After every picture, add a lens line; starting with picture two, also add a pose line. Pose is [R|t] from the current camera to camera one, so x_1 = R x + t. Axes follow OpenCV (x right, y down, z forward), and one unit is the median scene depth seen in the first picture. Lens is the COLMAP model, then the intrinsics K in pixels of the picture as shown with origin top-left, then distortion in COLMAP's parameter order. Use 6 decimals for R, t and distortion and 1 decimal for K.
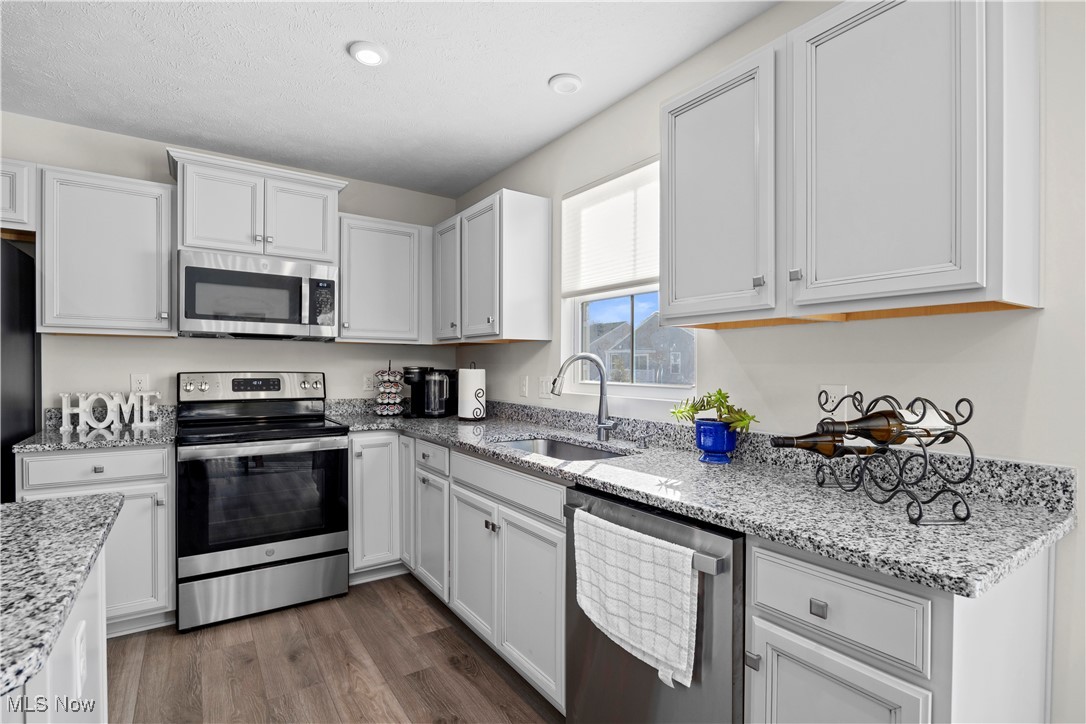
lens RADIAL K [[516.7, 0, 545.0], [0, 516.7, 370.5], [0, 0, 1]] dist [-0.013155, 0.000123]
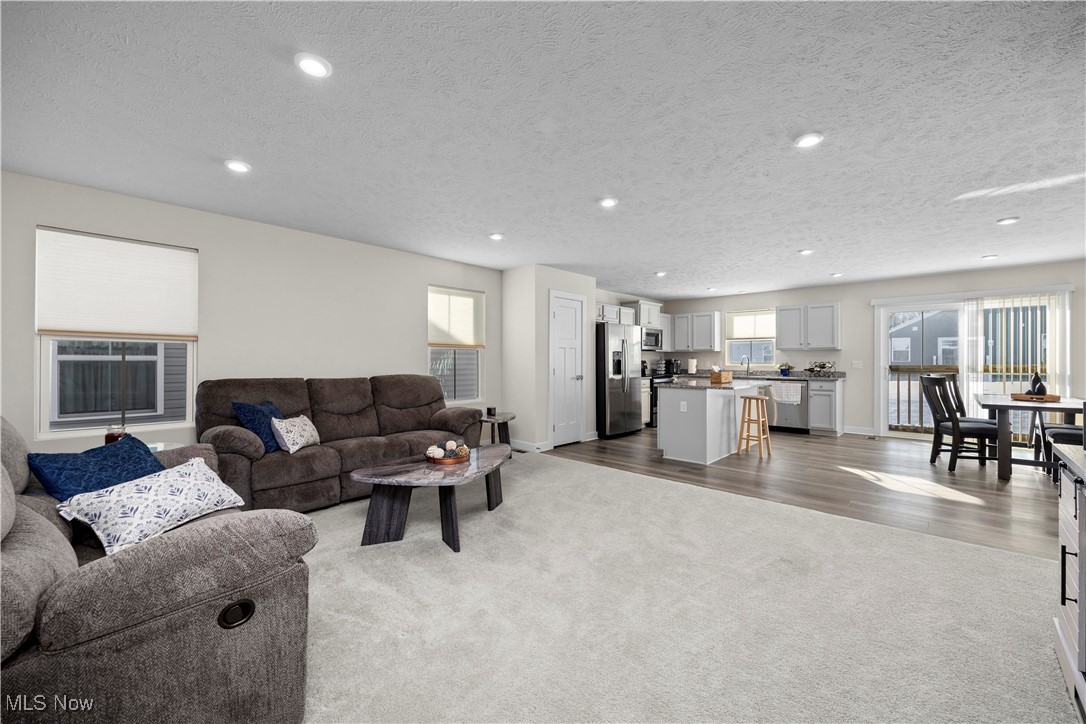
lens RADIAL K [[425.4, 0, 545.1], [0, 425.4, 359.2], [0, 0, 1]] dist [-0.000282, 0.000168]
pose [[0.977802, -0.006186, 0.209439, -1.951412], [0.007649, 0.999952, -0.006177, 0.008316], [-0.209390, 0.007642, 0.977802, -1.780507]]
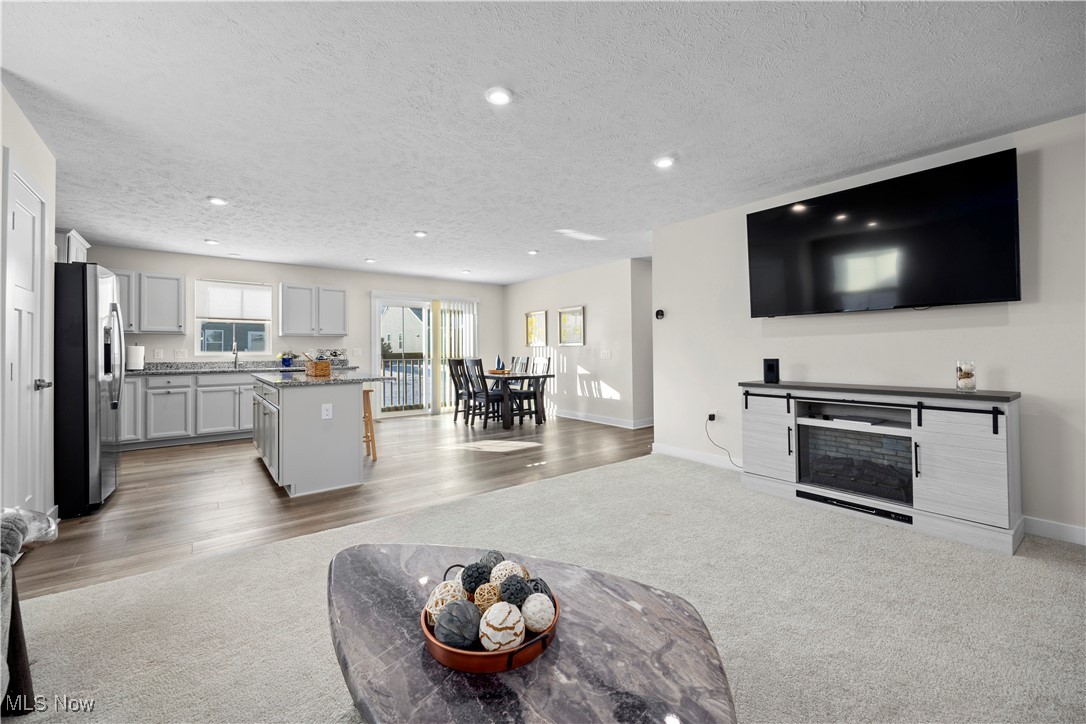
lens RADIAL K [[442.2, 0, 543.1], [0, 442.2, 344.9], [0, 0, 1]] dist [0.002129, 0.000073]
pose [[-0.062993, 0.008271, 0.997980, -2.347883], [0.013873, 0.999876, -0.007411, 0.031986], [-0.997918, 0.013378, -0.063100, -0.595547]]
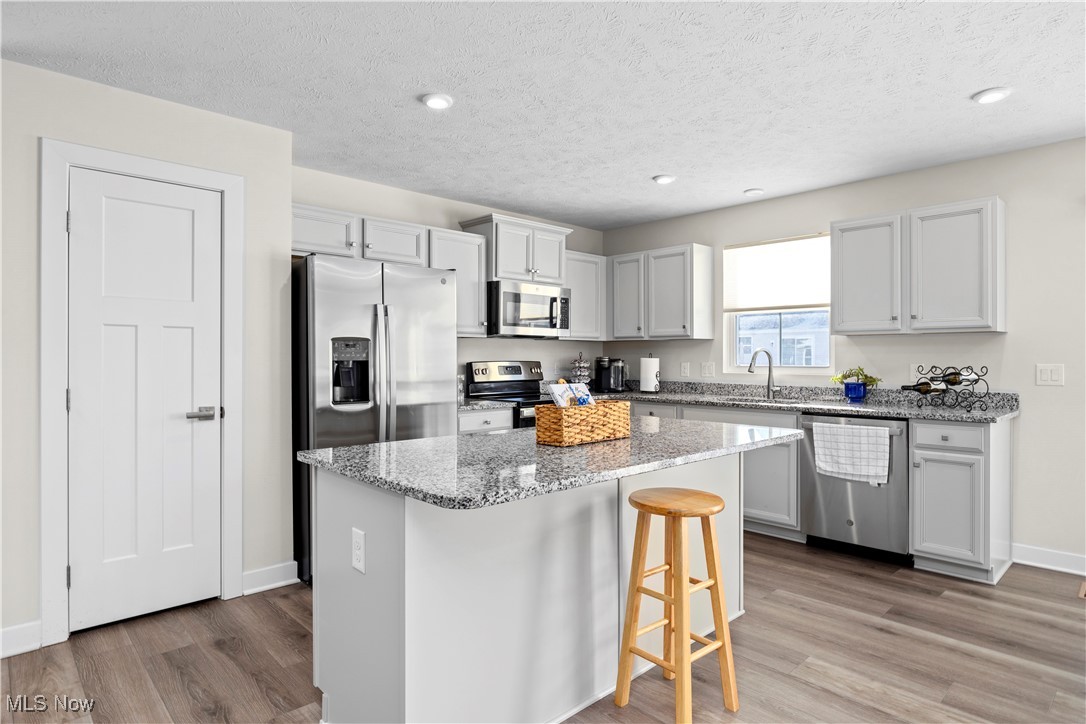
lens RADIAL K [[597.5, 0, 544.6], [0, 597.5, 356.7], [0, 0, 1]] dist [-0.004282, -0.002326]
pose [[0.987680, -0.006775, 0.156341, -0.818954], [0.007878, 0.999948, -0.006437, 0.001899], [-0.156290, 0.007590, 0.987682, -0.729151]]
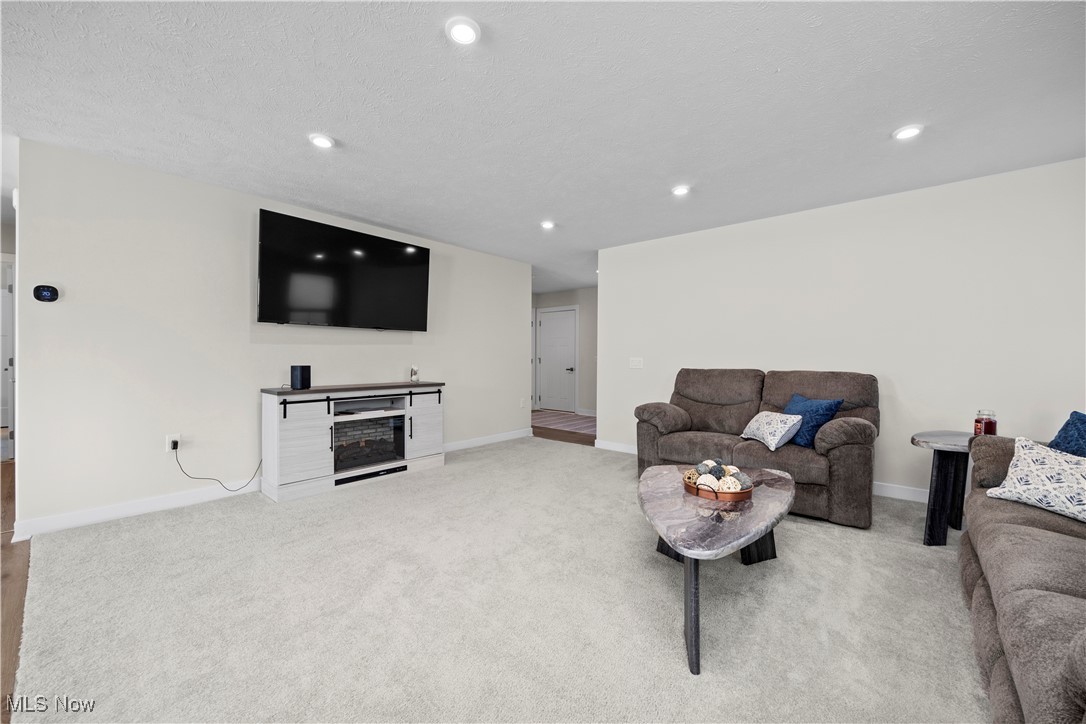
lens RADIAL K [[425.4, 0, 545.1], [0, 425.4, 359.2], [0, 0, 1]] dist [-0.000282, 0.000168]
pose [[-0.964626, -0.010612, -0.263410, -1.441540], [-0.013884, 0.999848, 0.010563, 0.029365], [0.263258, 0.013847, -0.964626, 0.098221]]
